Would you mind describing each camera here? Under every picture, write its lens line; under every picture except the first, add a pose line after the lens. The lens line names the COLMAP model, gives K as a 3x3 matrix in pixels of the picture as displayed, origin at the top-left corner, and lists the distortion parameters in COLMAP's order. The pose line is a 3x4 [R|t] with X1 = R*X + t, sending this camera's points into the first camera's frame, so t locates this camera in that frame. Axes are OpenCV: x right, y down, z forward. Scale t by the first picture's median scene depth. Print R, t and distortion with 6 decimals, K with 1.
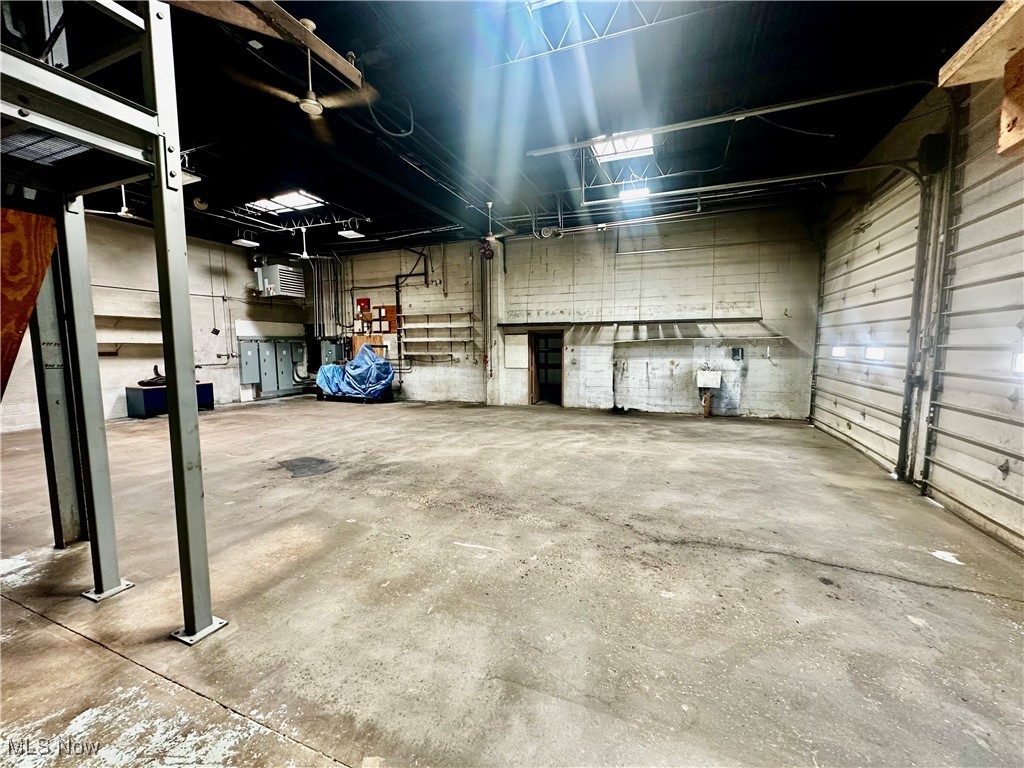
lens RADIAL K [[408.6, 0, 509.2], [0, 408.6, 388.2], [0, 0, 1]] dist [-0.004719, 0.001188]
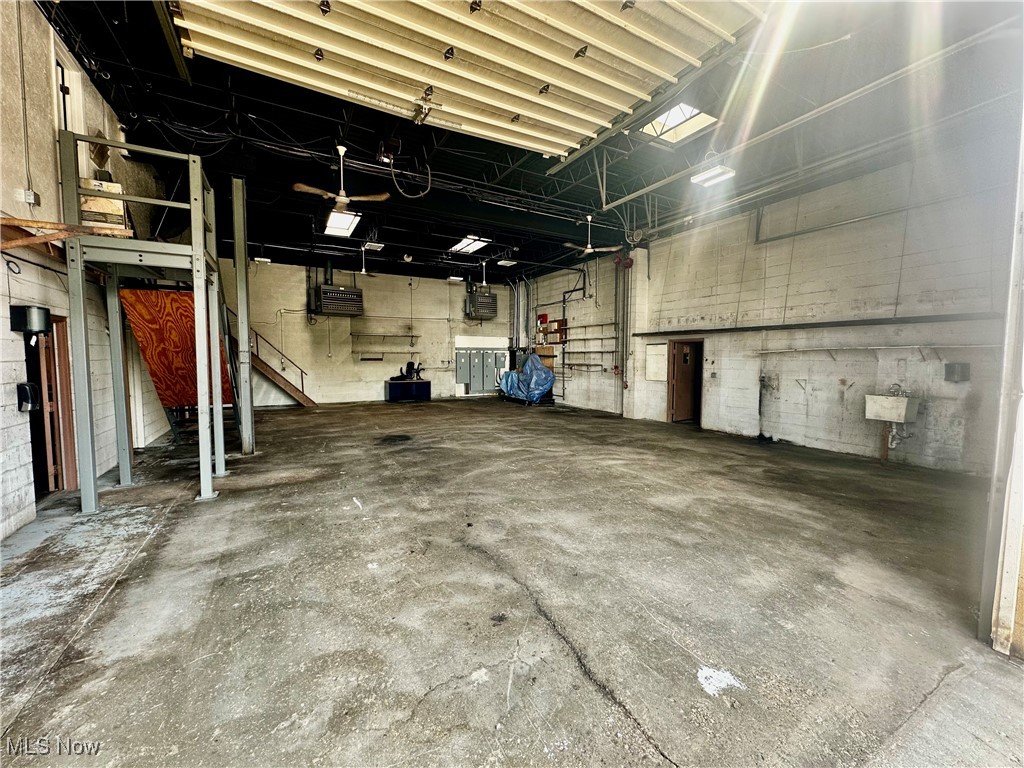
lens RADIAL K [[408.6, 0, 506.7], [0, 408.6, 379.2], [0, 0, 1]] dist [-0.004719, 0.001188]
pose [[0.777222, 0.043911, -0.627693, 0.393469], [-0.074031, 0.997015, -0.021918, -0.008370], [0.624857, 0.063504, 0.778152, 0.083724]]
